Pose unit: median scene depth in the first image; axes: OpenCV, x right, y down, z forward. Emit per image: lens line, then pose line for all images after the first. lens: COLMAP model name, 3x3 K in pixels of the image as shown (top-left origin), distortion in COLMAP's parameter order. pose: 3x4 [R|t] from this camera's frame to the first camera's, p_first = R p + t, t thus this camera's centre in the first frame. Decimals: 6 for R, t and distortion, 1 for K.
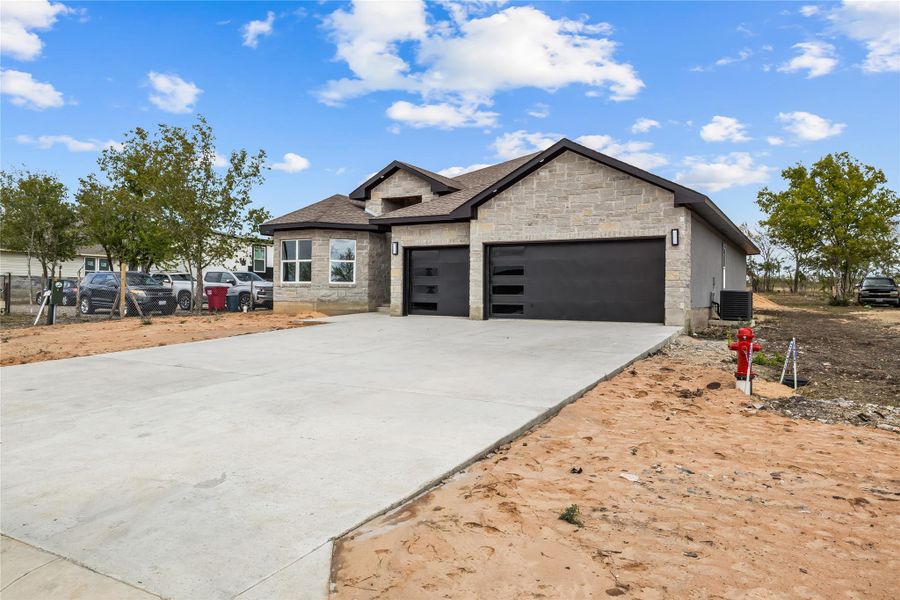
lens RADIAL K [[382.1, 0, 450.7], [0, 382.1, 294.4], [0, 0, 1]] dist [0.000992, -0.000545]
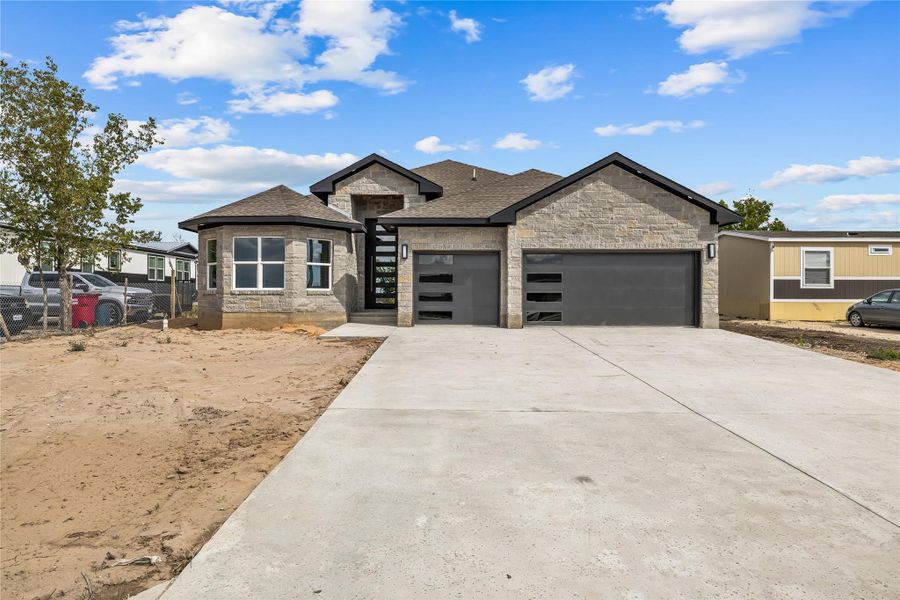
lens RADIAL K [[382.1, 0, 449.9], [0, 382.1, 303.0], [0, 0, 1]] dist [0.000992, -0.000545]
pose [[0.944906, -0.010487, 0.327174, -0.341628], [0.008220, 0.999932, 0.008309, -0.005974], [-0.327238, -0.005161, 0.944928, 0.110767]]
